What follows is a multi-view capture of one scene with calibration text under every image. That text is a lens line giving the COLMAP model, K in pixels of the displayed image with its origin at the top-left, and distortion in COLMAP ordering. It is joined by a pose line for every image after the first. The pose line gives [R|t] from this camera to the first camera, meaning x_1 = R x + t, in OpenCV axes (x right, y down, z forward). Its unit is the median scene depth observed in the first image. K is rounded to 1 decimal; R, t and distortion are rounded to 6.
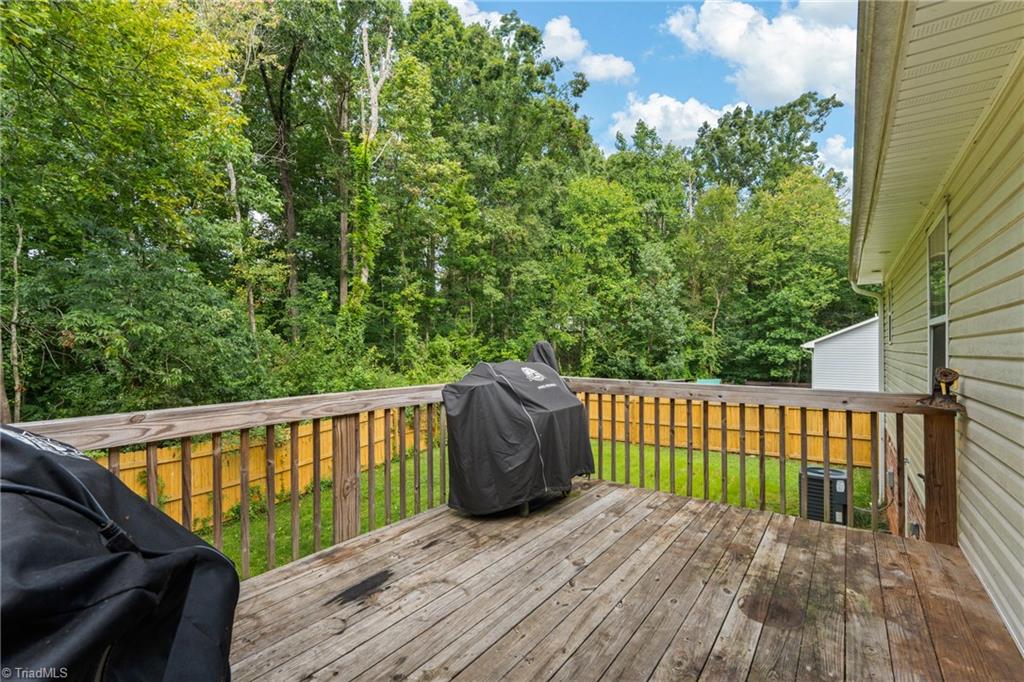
lens RADIAL K [[448.7, 0, 509.5], [0, 448.7, 340.5], [0, 0, 1]] dist [-0.011006, -0.000020]
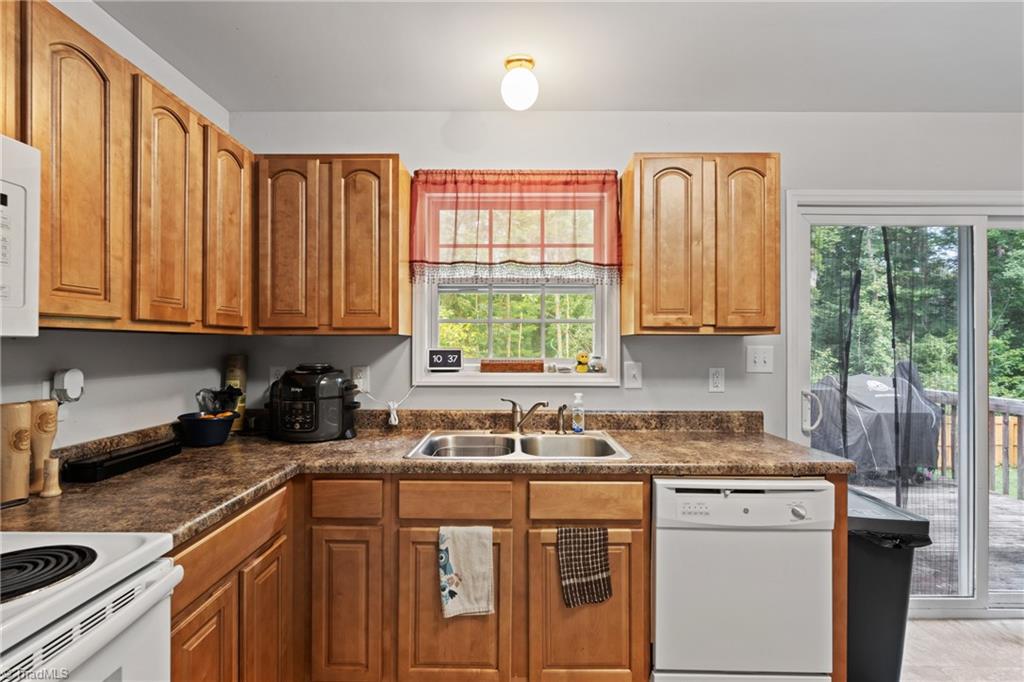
lens RADIAL K [[464.6, 0, 510.2], [0, 464.6, 342.6], [0, 0, 1]] dist [-0.001258, -0.000211]
pose [[0.599044, 0.003335, -0.800709, 0.047126], [0.005299, 0.999953, 0.008129, -0.007534], [0.800699, -0.009112, 0.598998, -0.072422]]
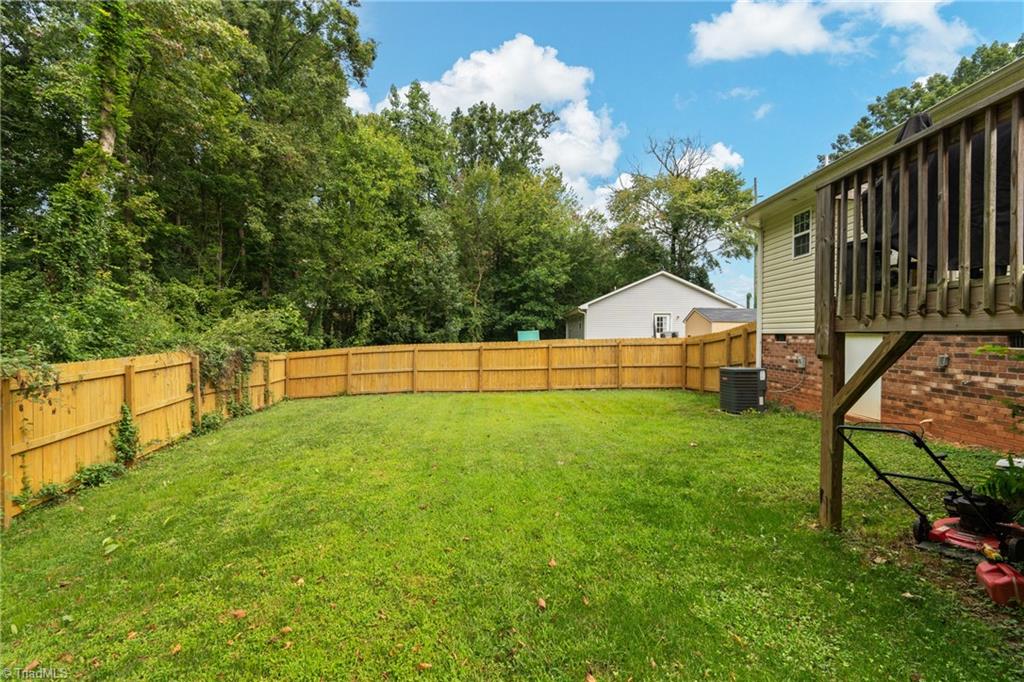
lens RADIAL K [[448.7, 0, 515.8], [0, 448.7, 342.5], [0, 0, 1]] dist [-0.011006, -0.000020]
pose [[0.809971, -0.000385, 0.586470, -0.111325], [-0.020308, 0.999382, 0.028703, 0.047746], [-0.586119, -0.035158, 0.809462, 0.086885]]
